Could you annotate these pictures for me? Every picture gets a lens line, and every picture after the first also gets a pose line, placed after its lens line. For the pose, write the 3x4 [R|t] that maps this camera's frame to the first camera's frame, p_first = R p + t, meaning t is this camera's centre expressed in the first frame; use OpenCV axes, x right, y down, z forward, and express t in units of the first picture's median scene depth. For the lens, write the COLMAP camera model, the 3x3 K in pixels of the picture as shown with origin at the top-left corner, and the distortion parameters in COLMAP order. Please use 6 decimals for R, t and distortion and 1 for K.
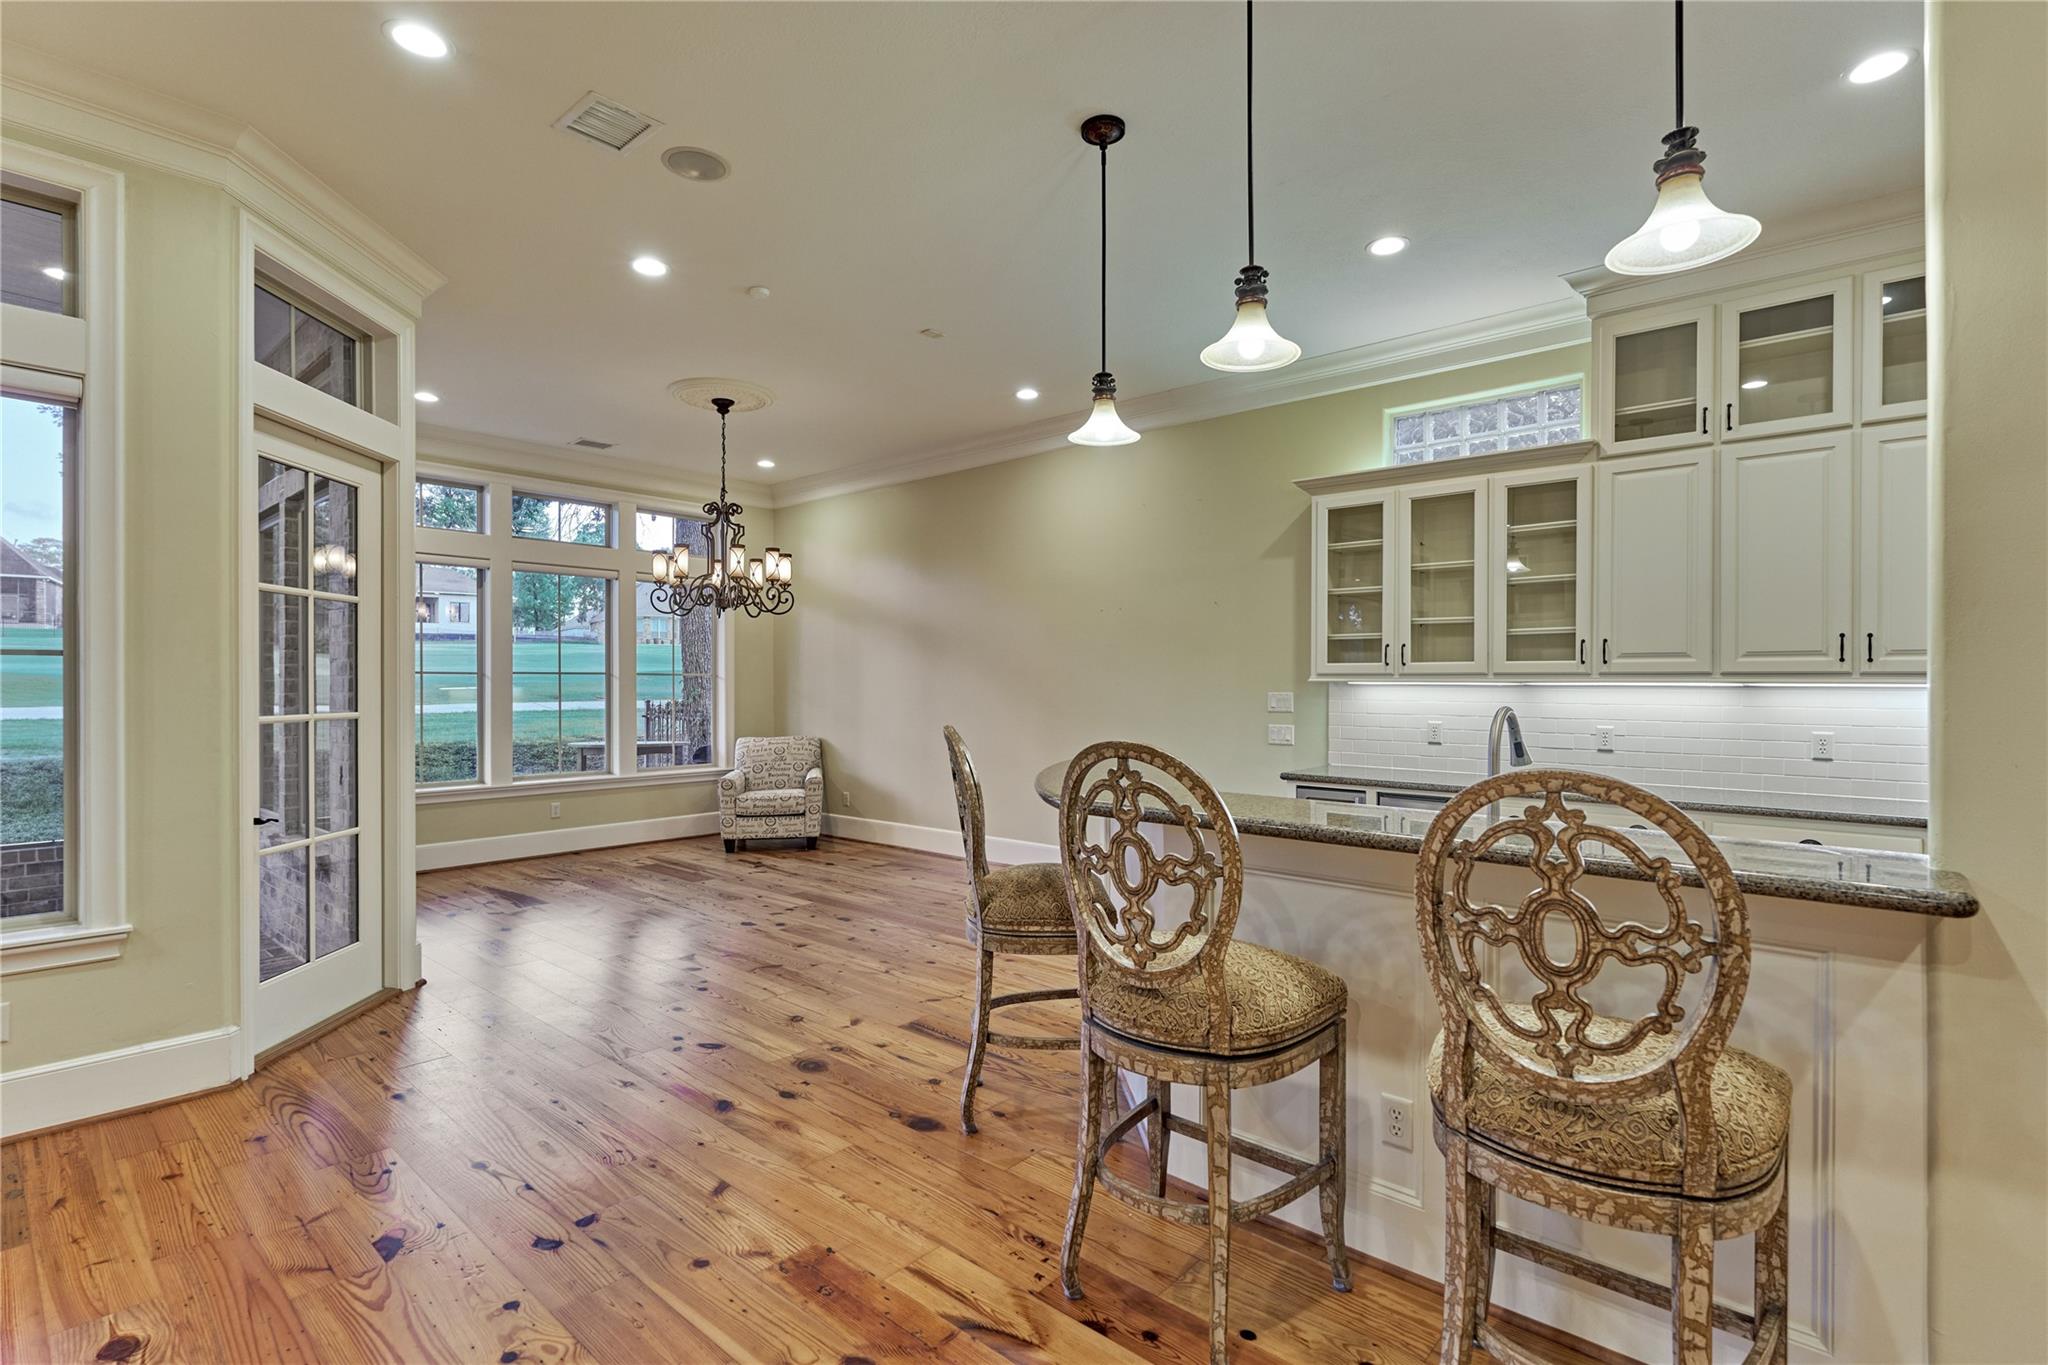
lens RADIAL K [[962.2, 0, 1067.3], [0, 962.2, 683.1], [0, 0, 1]] dist [-0.005733, 0.002477]
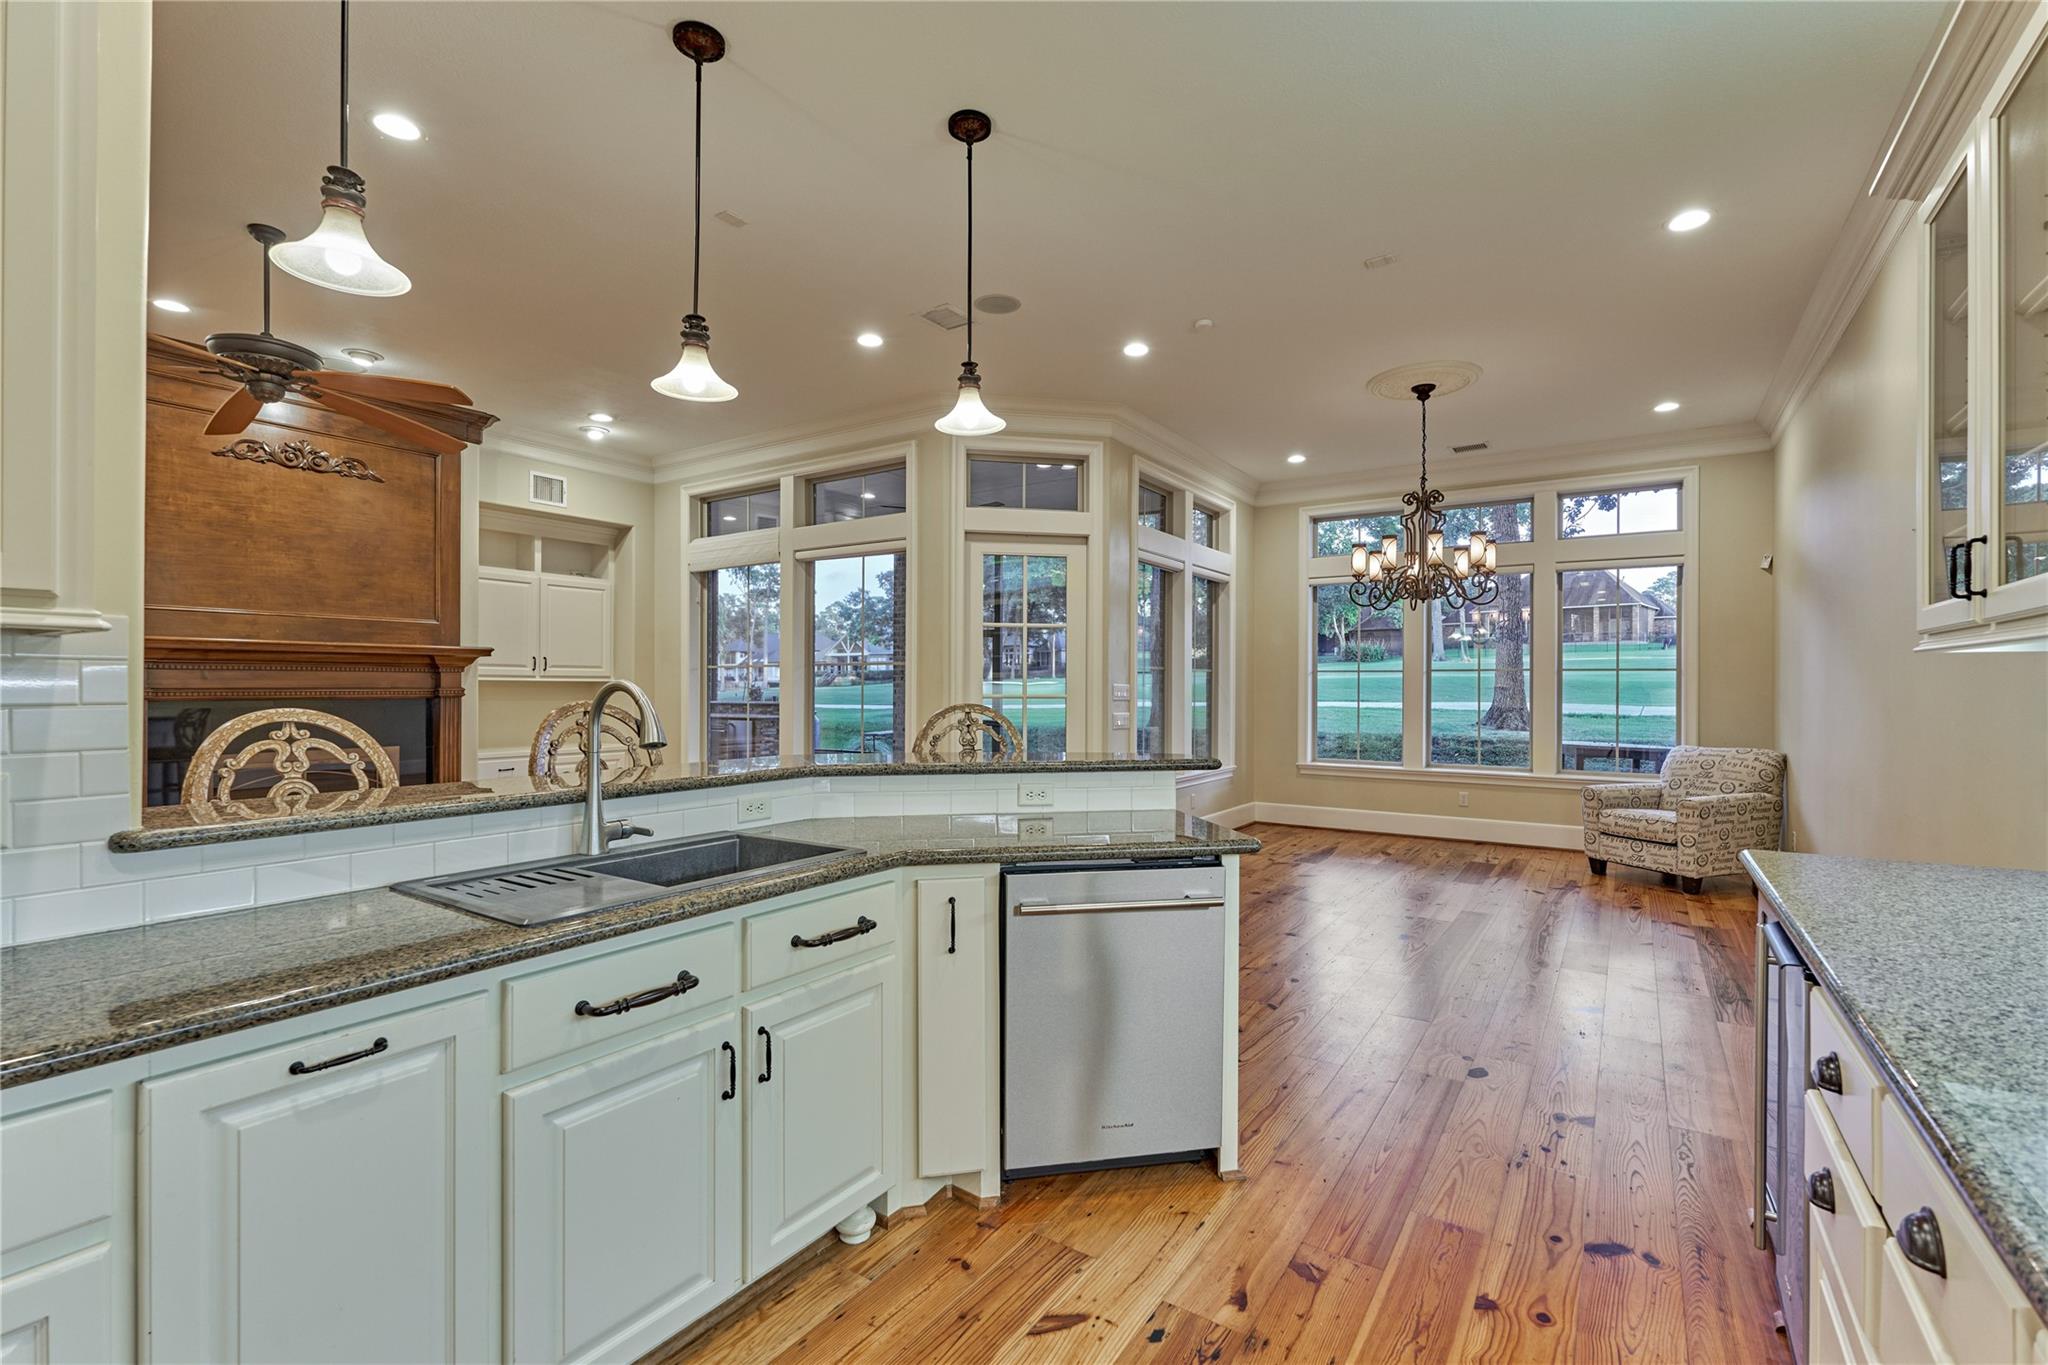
lens RADIAL K [[924.5, 0, 1011.2], [0, 924.5, 676.0], [0, 0, 1]] dist [-0.006636, 0.002610]
pose [[0.105882, -0.014356, -0.994275, 0.754127], [-0.001497, 0.999892, -0.014597, 0.019680], [0.994378, 0.003034, 0.105849, 0.680529]]
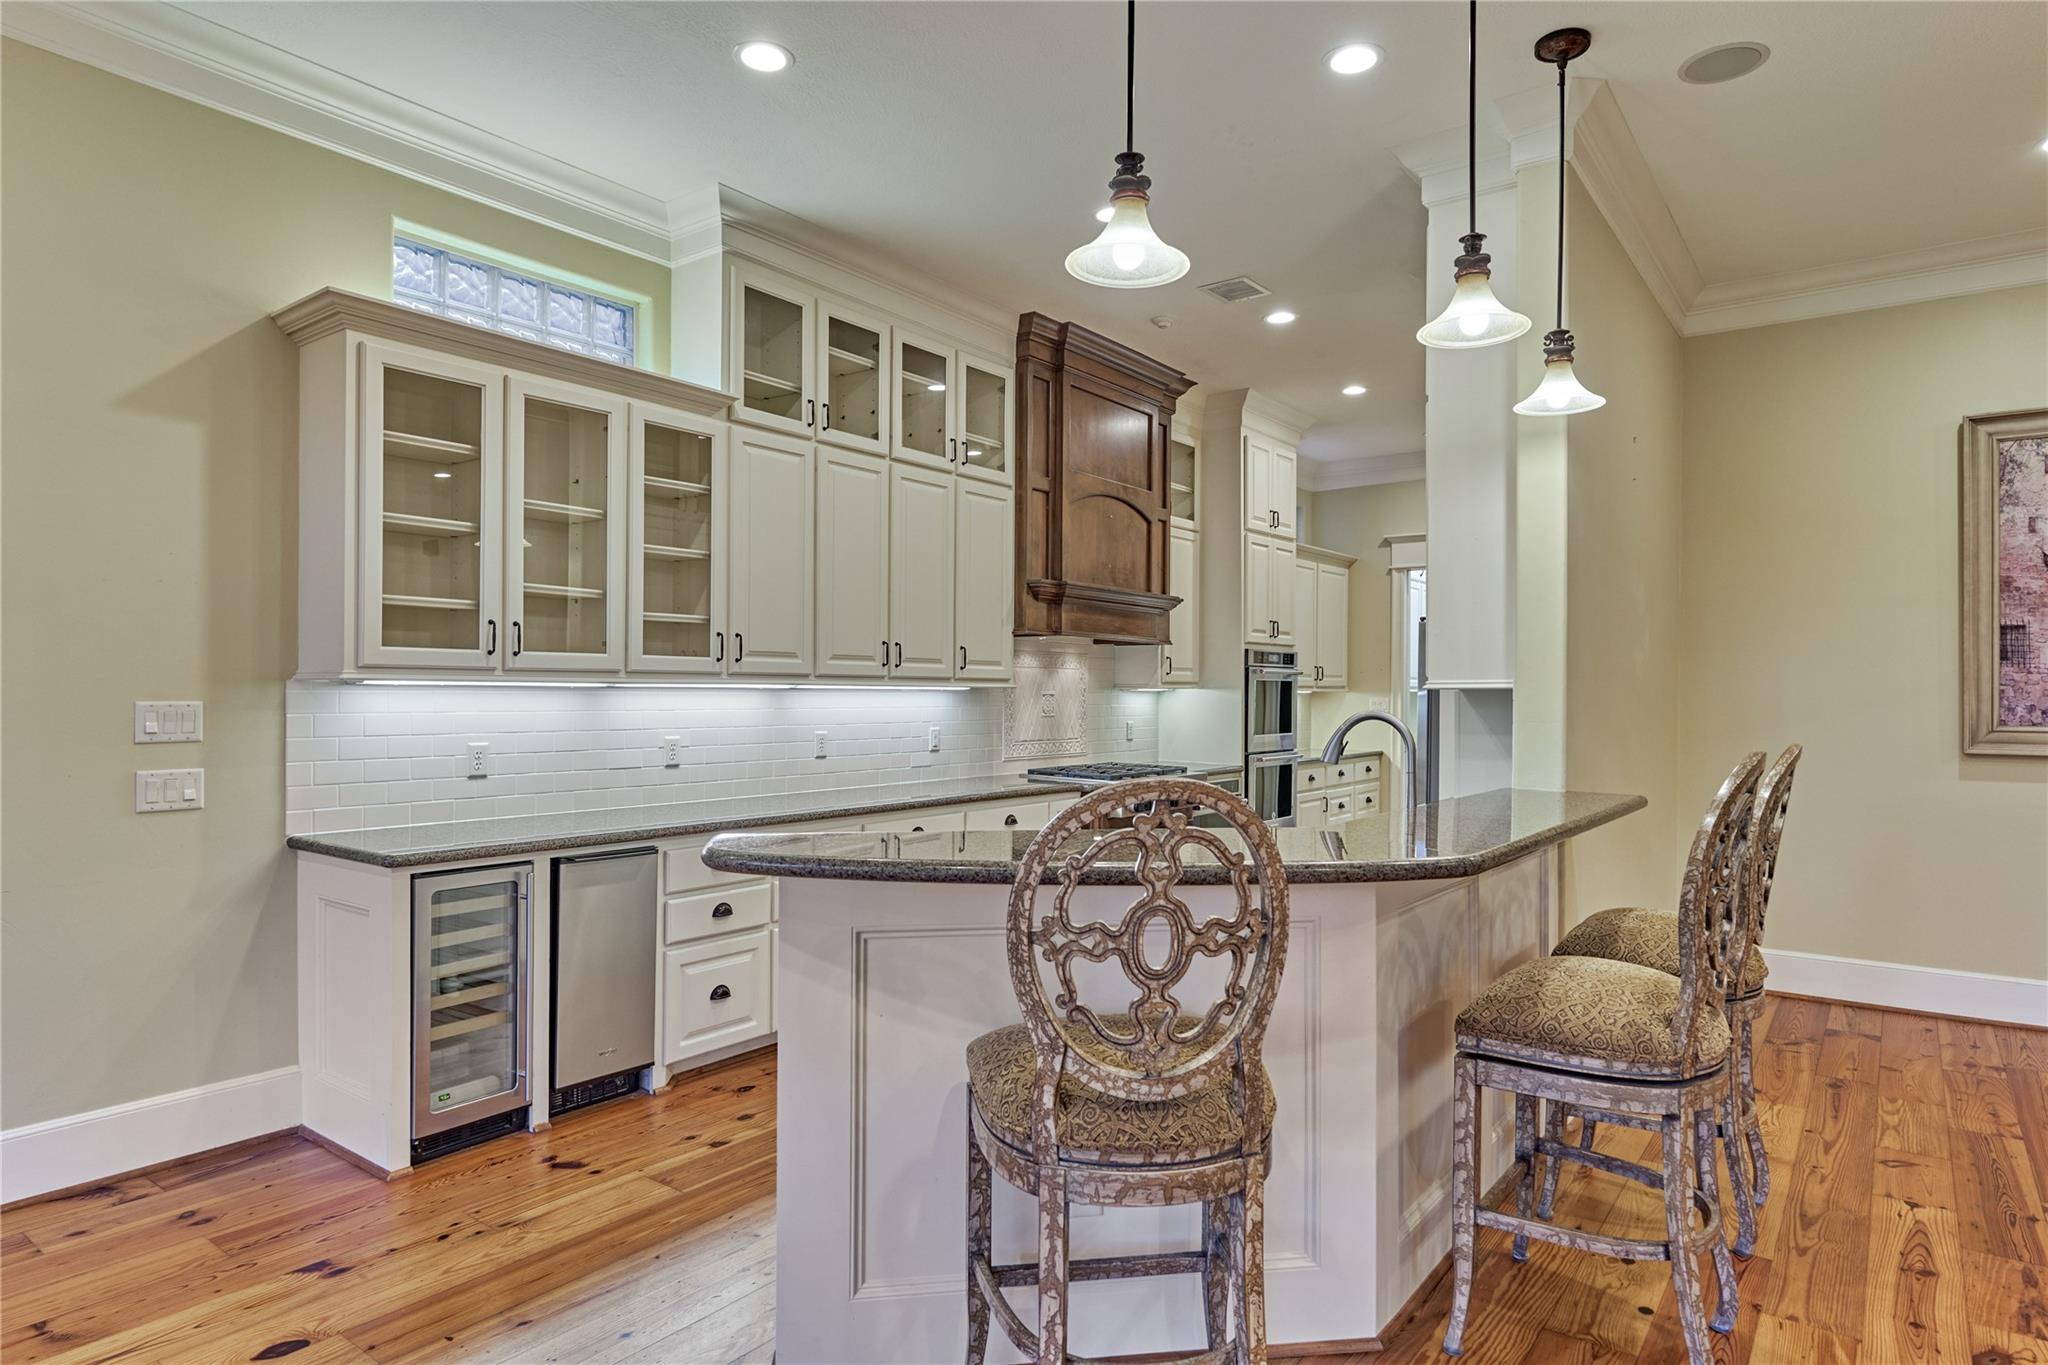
lens RADIAL K [[1157.1, 0, 983.7], [0, 1157.1, 702.5], [0, 0, 1]] dist [-0.002152, -0.001985]
pose [[-0.036027, -0.015985, 0.999223, -0.480941], [-0.006299, 0.999856, 0.015768, -0.001882], [-0.999331, -0.005726, -0.036123, 0.816099]]
